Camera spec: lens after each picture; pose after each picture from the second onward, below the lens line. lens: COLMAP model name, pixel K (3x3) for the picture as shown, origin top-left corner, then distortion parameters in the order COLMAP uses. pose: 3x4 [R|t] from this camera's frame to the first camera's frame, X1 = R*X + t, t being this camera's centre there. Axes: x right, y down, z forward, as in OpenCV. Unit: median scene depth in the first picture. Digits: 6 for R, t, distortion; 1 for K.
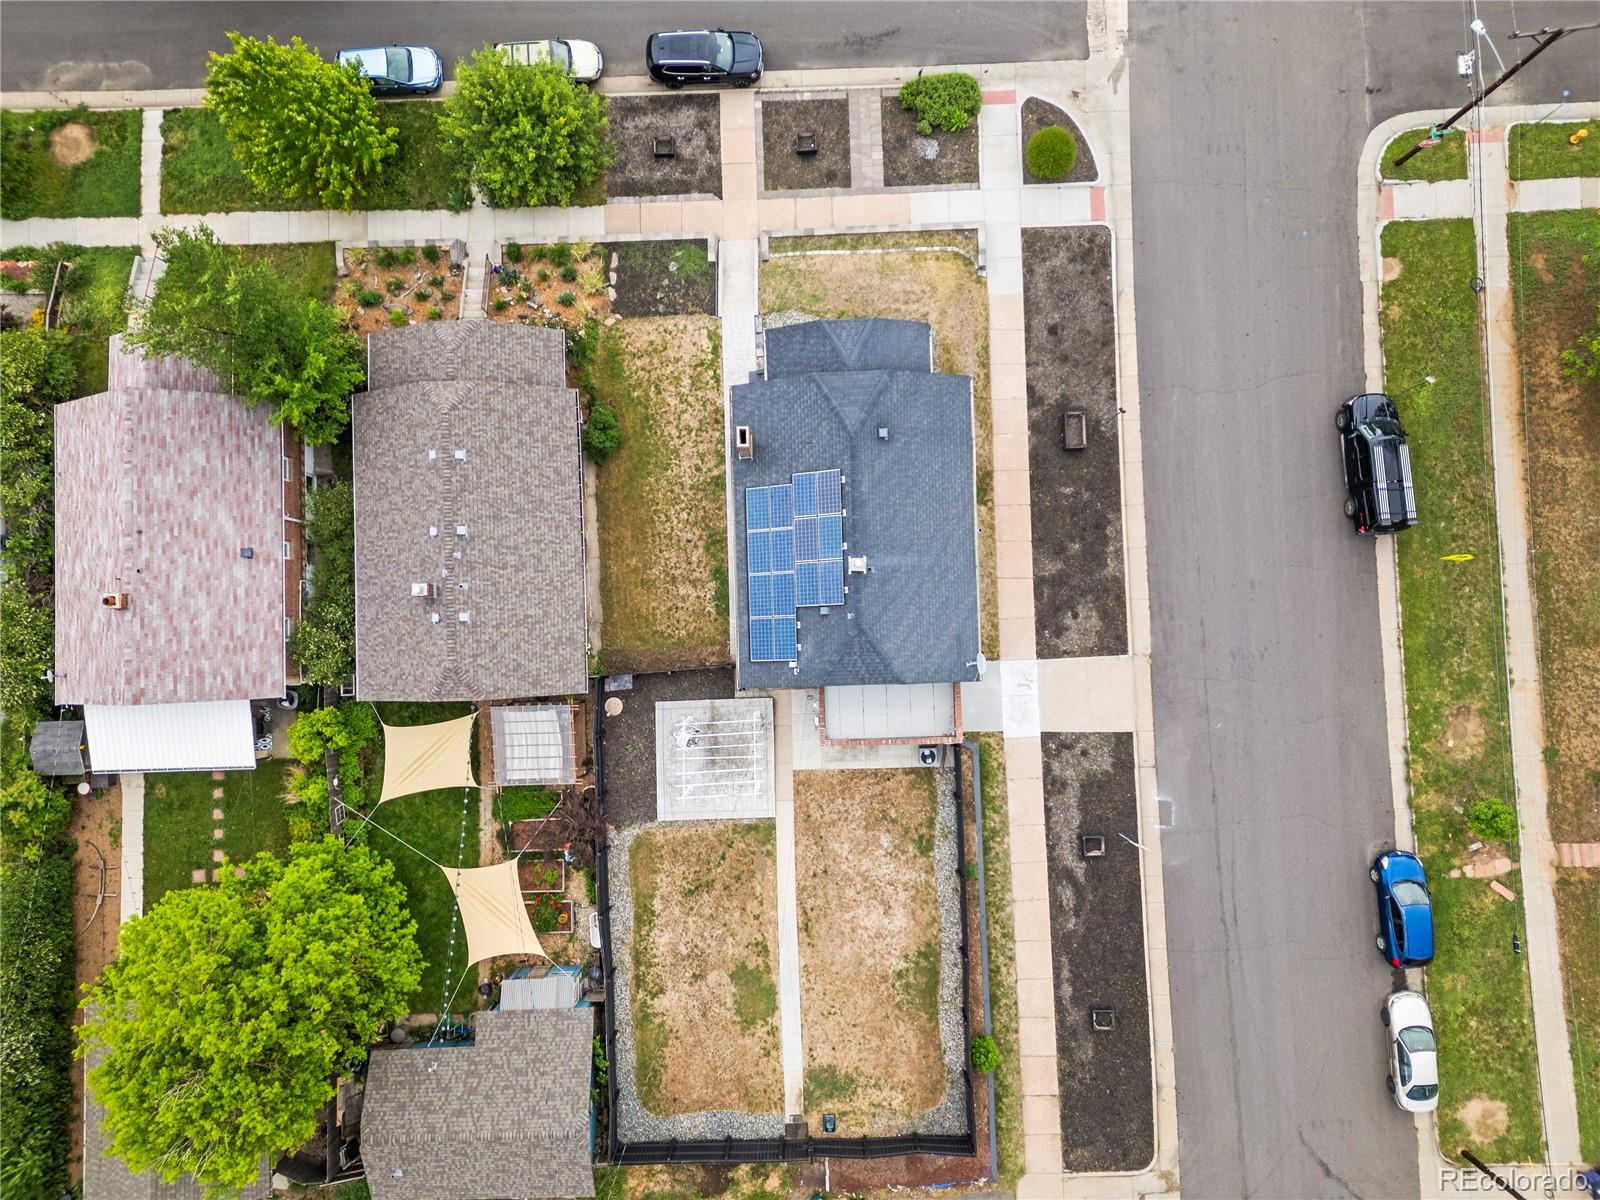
lens RADIAL K [[1117.0, 0, 800.0], [0, 1117.0, 600.0], [0, 0, 1]] dist [0.064688, -0.000790]
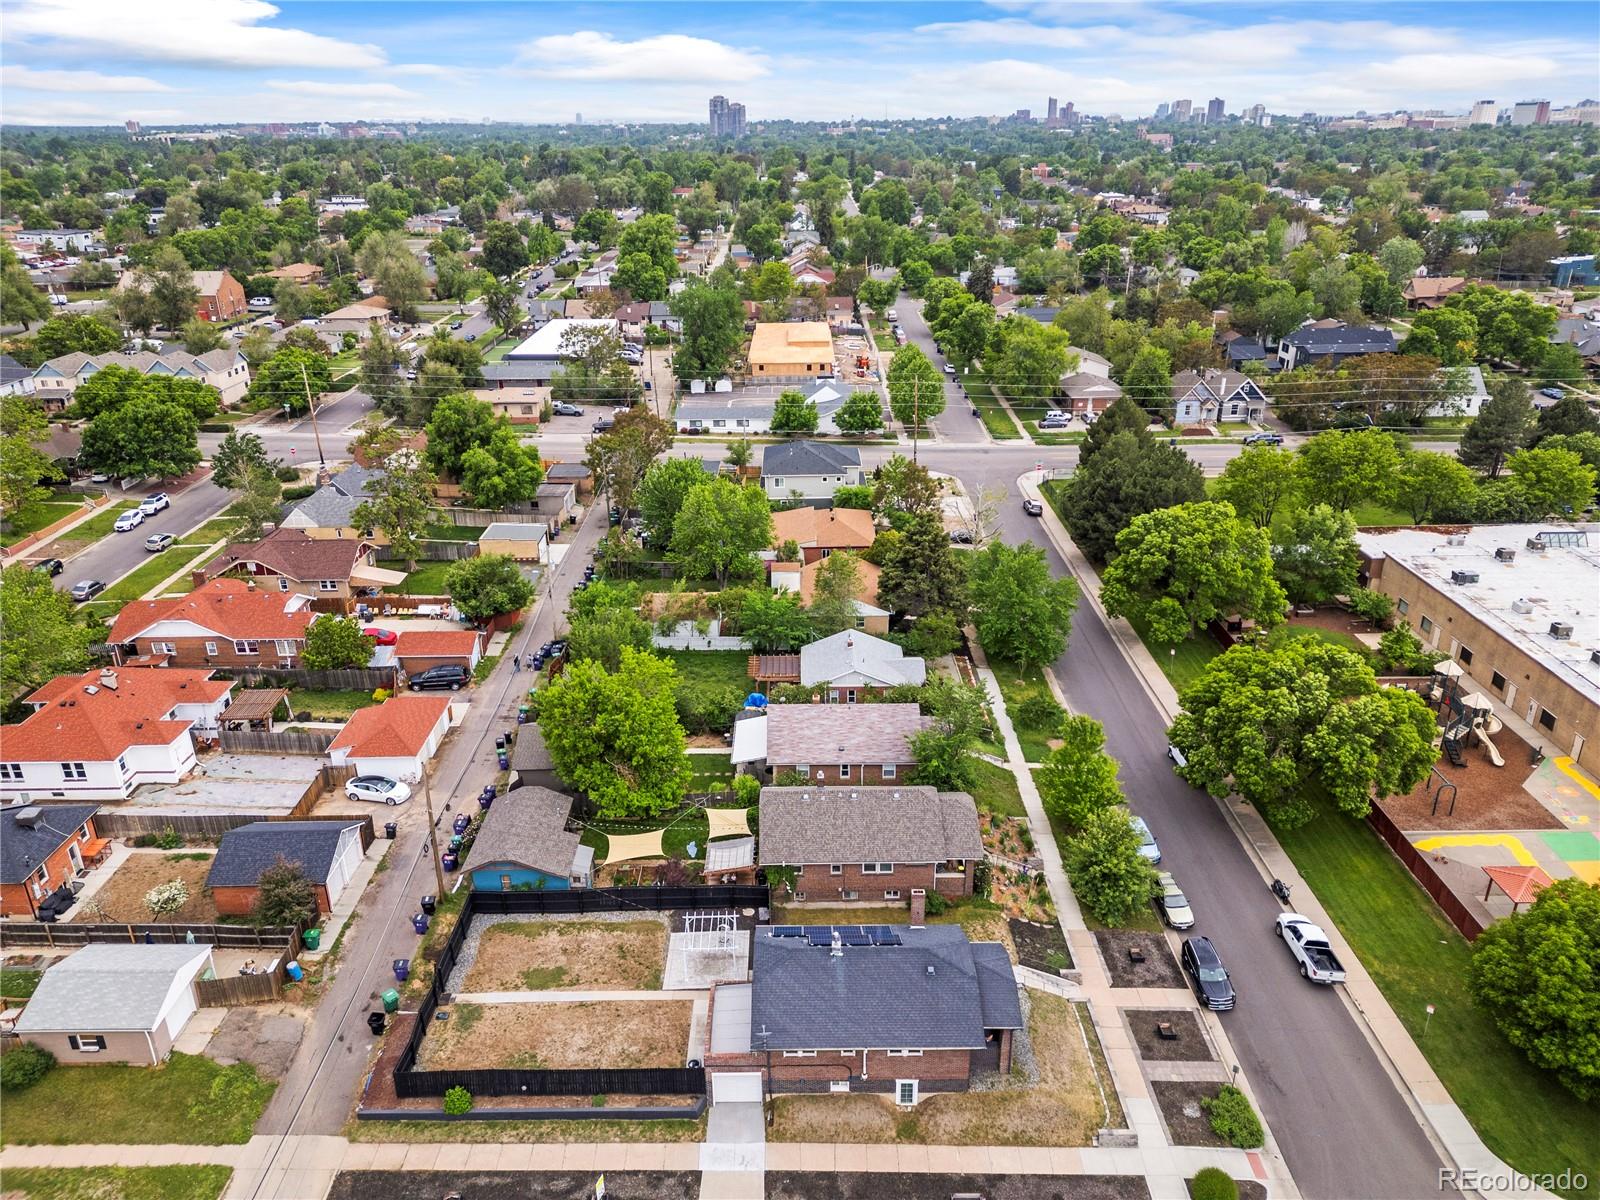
lens RADIAL K [[1117.0, 0, 800.0], [0, 1117.0, 600.0], [0, 0, 1]] dist [0.064688, -0.000790]
pose [[-0.025581, 0.412242, -0.910715, 1.051973], [-0.998326, 0.036744, 0.044674, -0.058592], [0.051880, 0.910333, 0.410612, -0.019111]]
